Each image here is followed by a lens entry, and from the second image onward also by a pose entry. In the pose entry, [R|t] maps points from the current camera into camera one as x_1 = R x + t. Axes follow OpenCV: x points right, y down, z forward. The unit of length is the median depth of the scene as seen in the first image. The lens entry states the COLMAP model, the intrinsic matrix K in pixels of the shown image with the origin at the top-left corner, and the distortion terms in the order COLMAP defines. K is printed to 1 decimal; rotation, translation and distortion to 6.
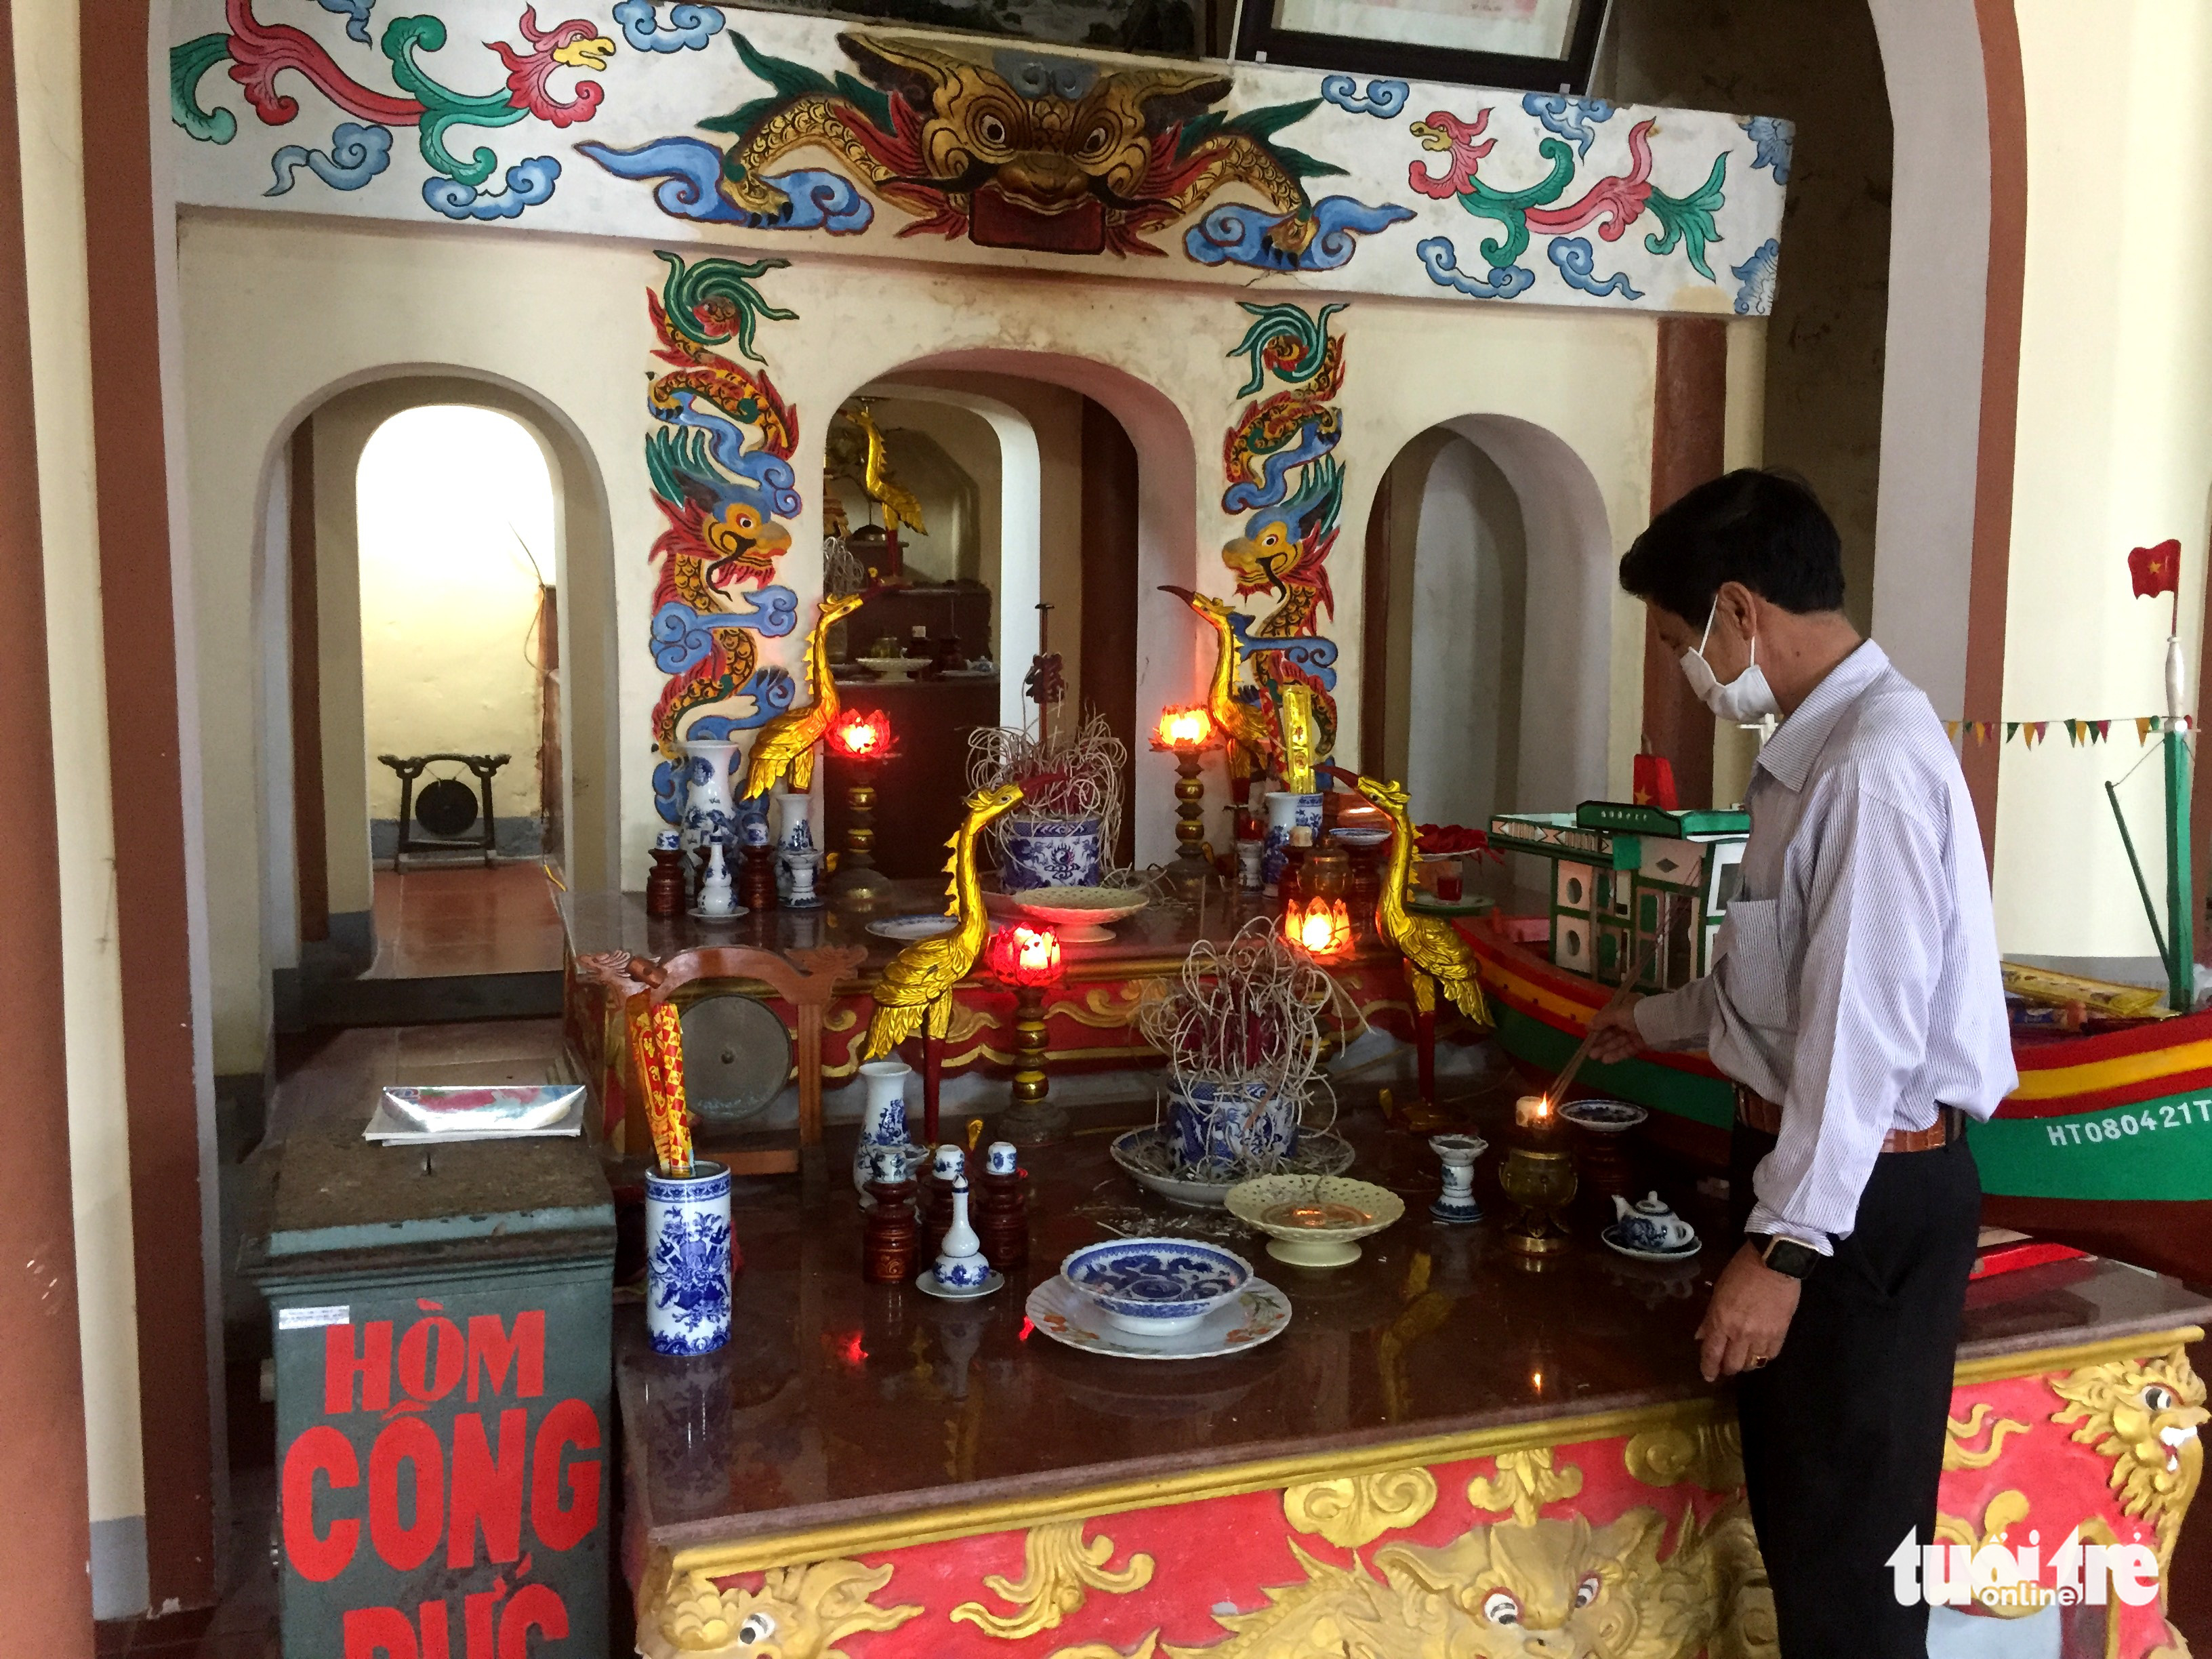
lens RADIAL K [[1891.7, 0, 1107.1], [0, 1891.7, 806.7], [0, 0, 1]] dist [0.084786, -0.119470]
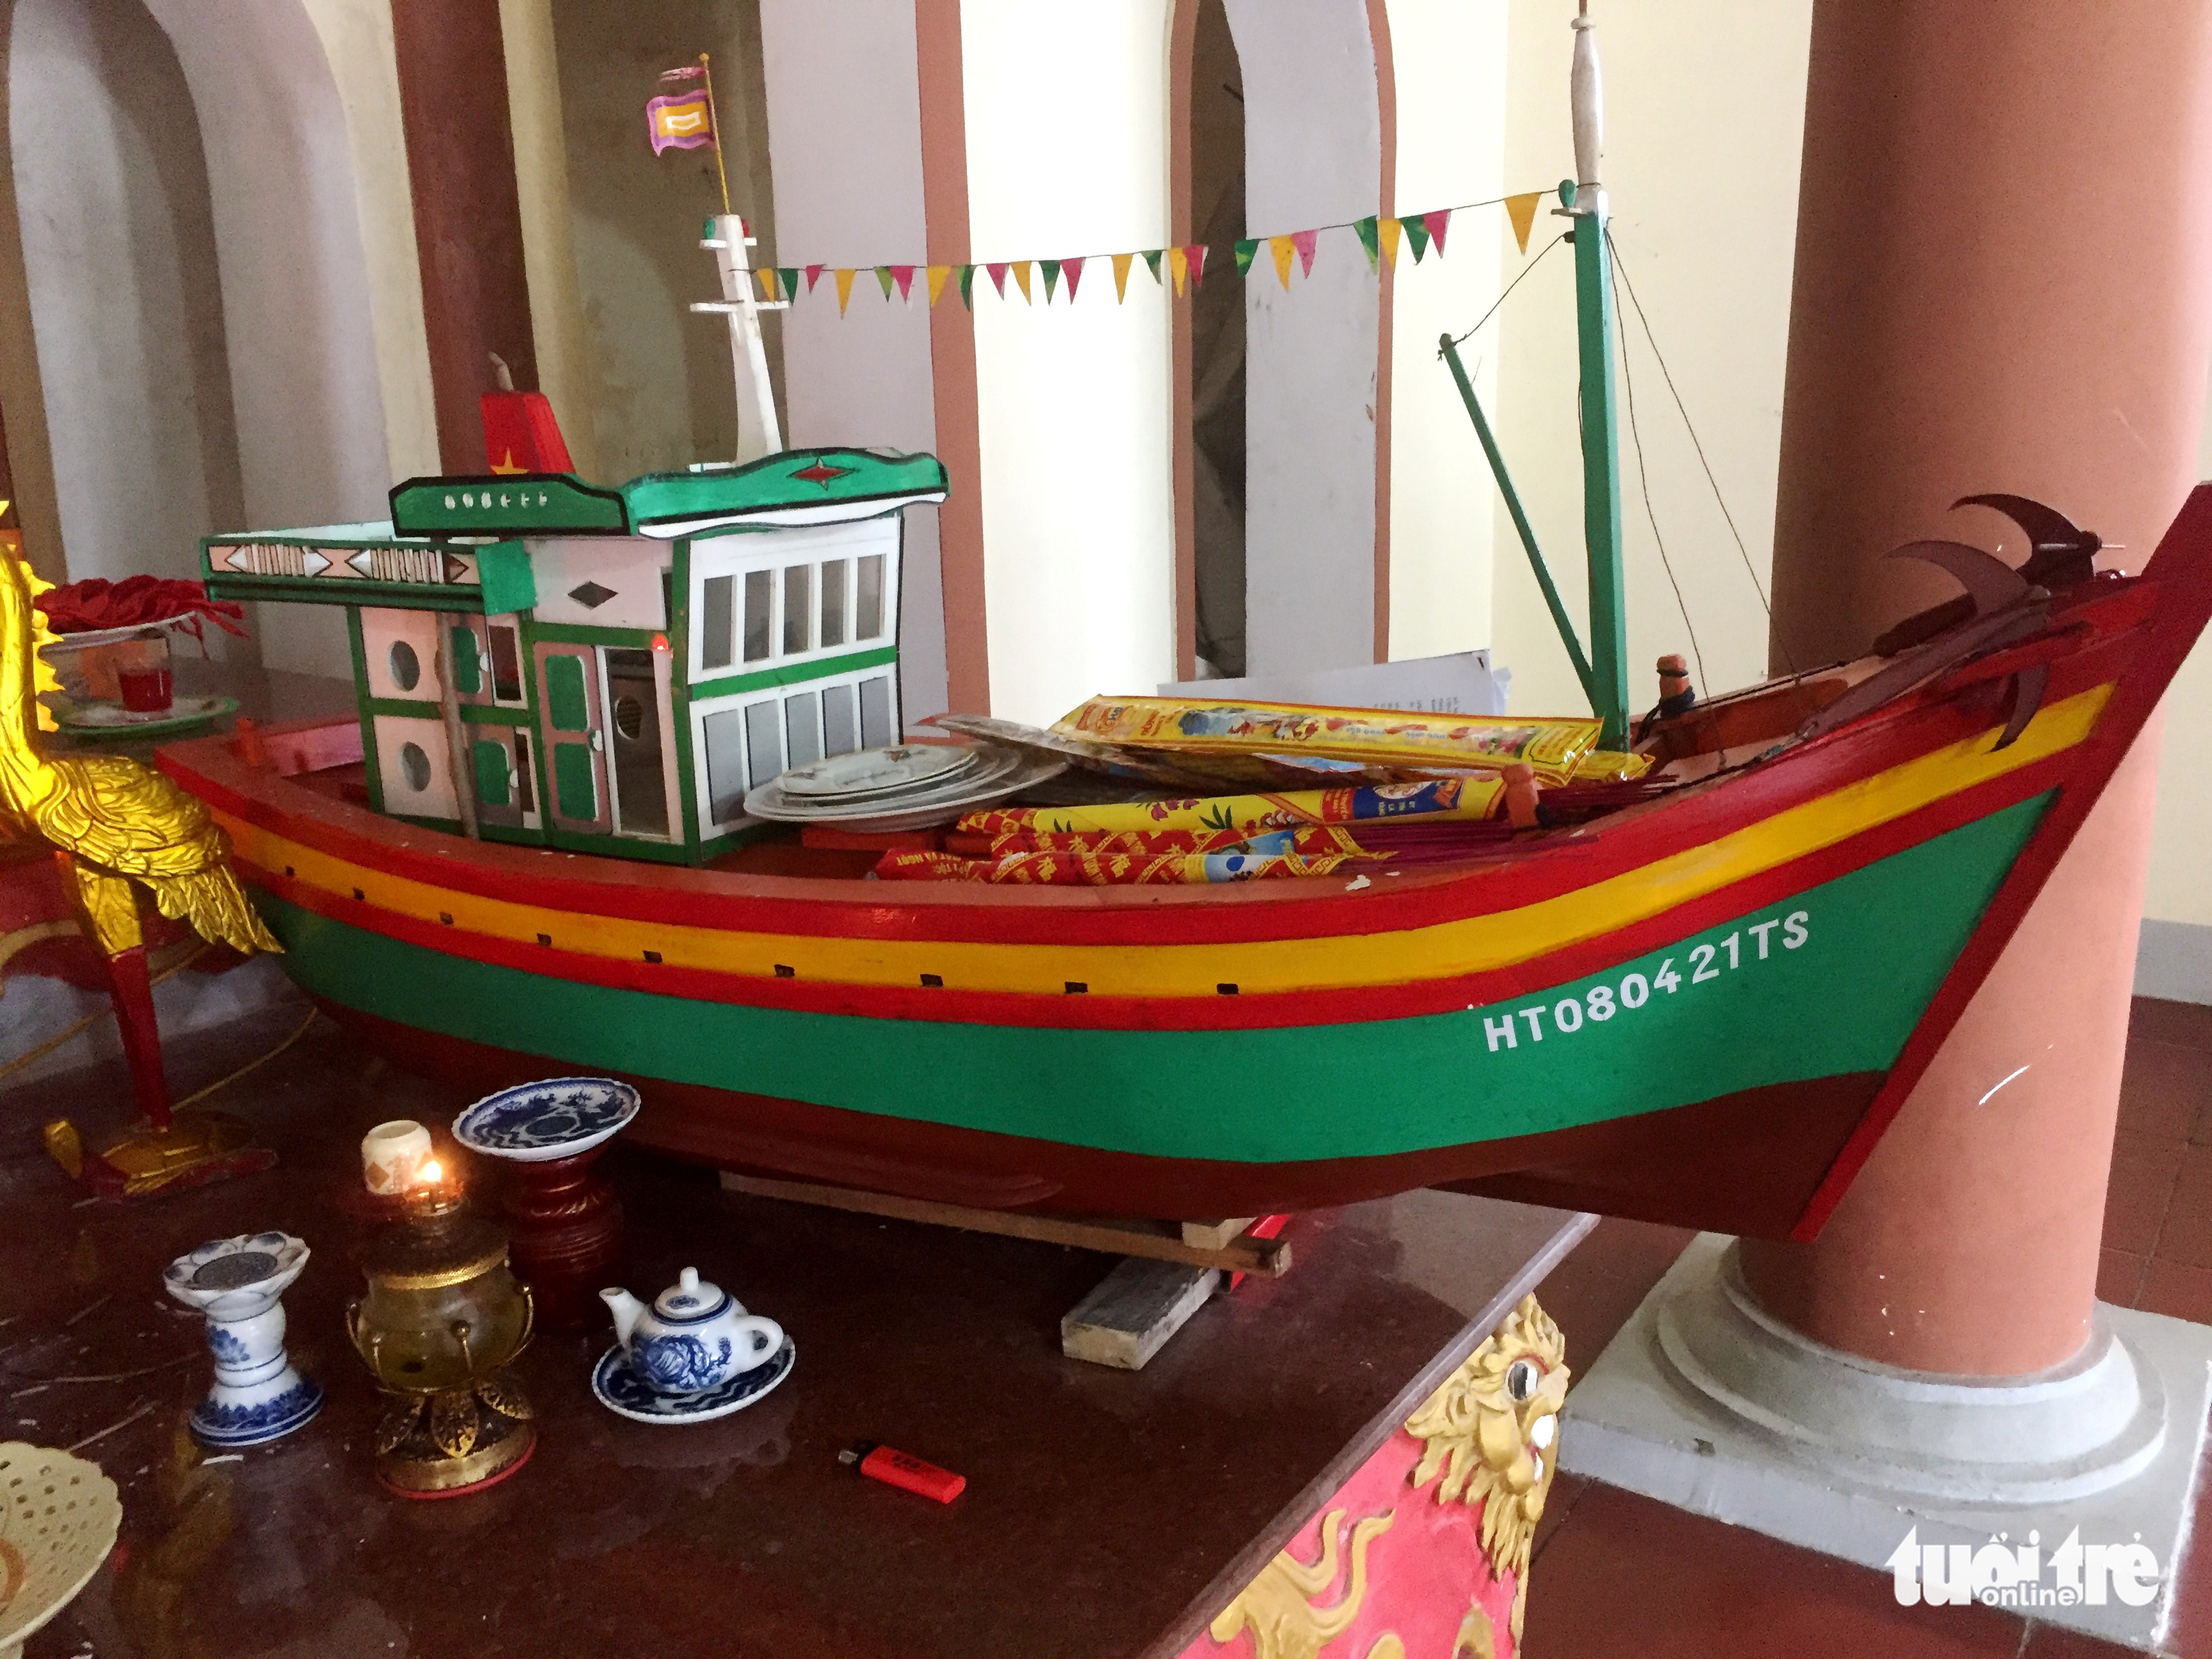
lens RADIAL K [[1891.7, 0, 1107.1], [0, 1891.7, 806.7], [0, 0, 1]] dist [0.084786, -0.119470]
pose [[0.801358, -0.162024, 0.575824, 0.107014], [0.088444, 0.984131, 0.153828, 0.021508], [-0.591610, -0.072343, 0.802972, 0.529675]]
